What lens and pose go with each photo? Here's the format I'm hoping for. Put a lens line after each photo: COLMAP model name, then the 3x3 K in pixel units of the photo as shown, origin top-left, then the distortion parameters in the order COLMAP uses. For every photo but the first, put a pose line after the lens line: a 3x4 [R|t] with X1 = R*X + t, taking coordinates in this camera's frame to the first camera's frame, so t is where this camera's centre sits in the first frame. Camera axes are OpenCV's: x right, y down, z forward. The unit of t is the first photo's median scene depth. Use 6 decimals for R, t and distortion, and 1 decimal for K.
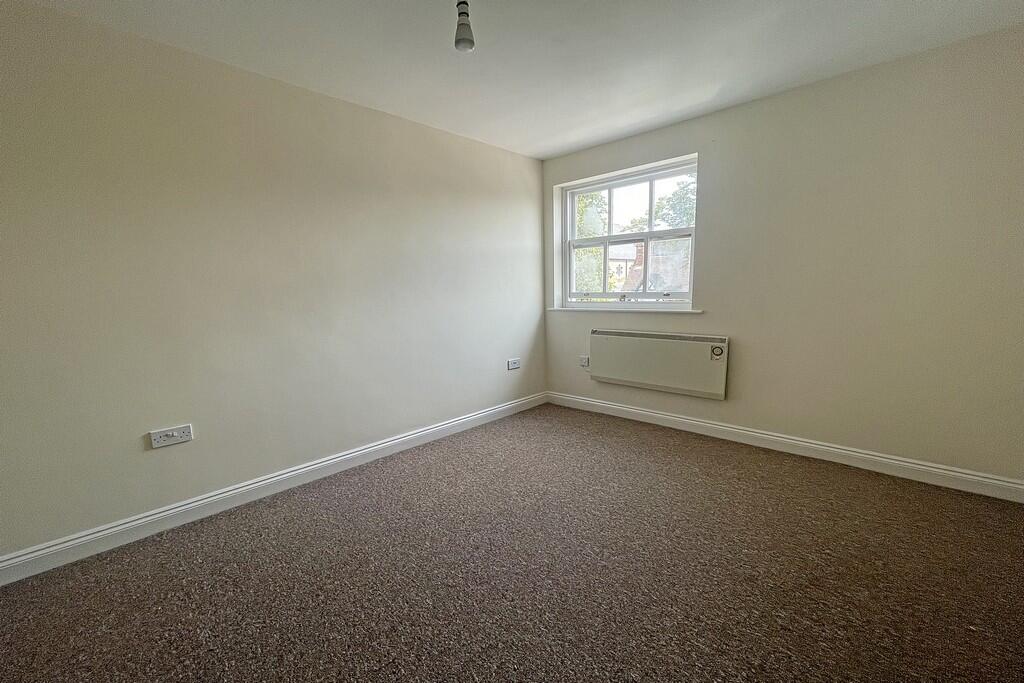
lens RADIAL K [[413.0, 0, 511.3], [0, 413.0, 346.0], [0, 0, 1]] dist [-0.000165, 0.000237]
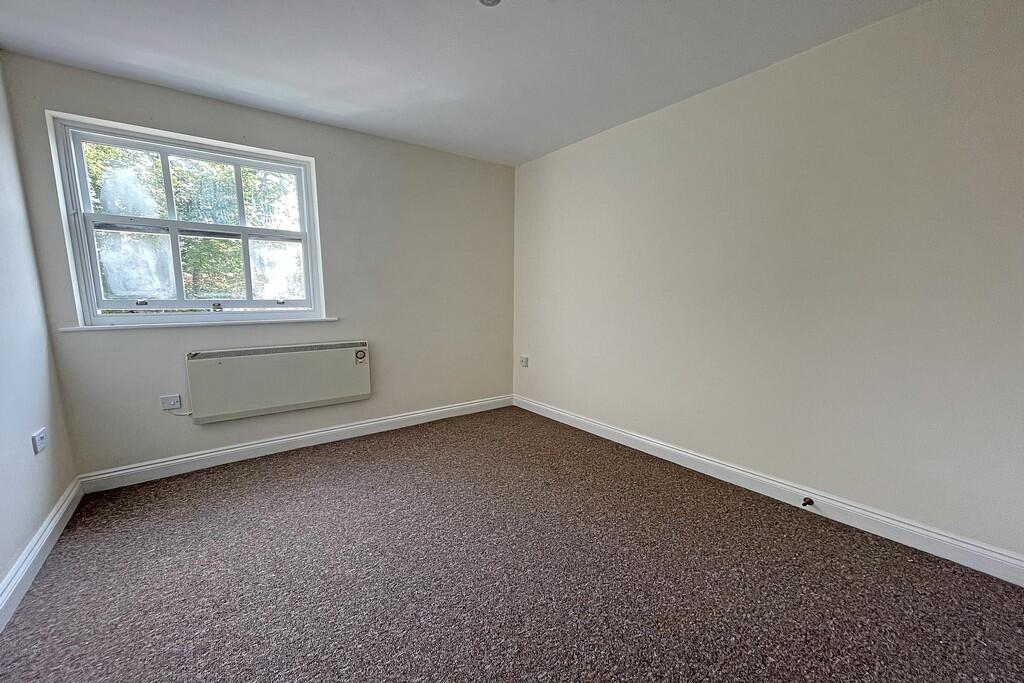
lens RADIAL K [[413.0, 0, 506.3], [0, 413.0, 343.4], [0, 0, 1]] dist [-0.000165, 0.000237]
pose [[0.175470, -0.099184, 0.979476, -0.445787], [0.132621, 0.988225, 0.076311, -0.044464], [-0.975511, 0.116509, 0.186558, 0.398952]]
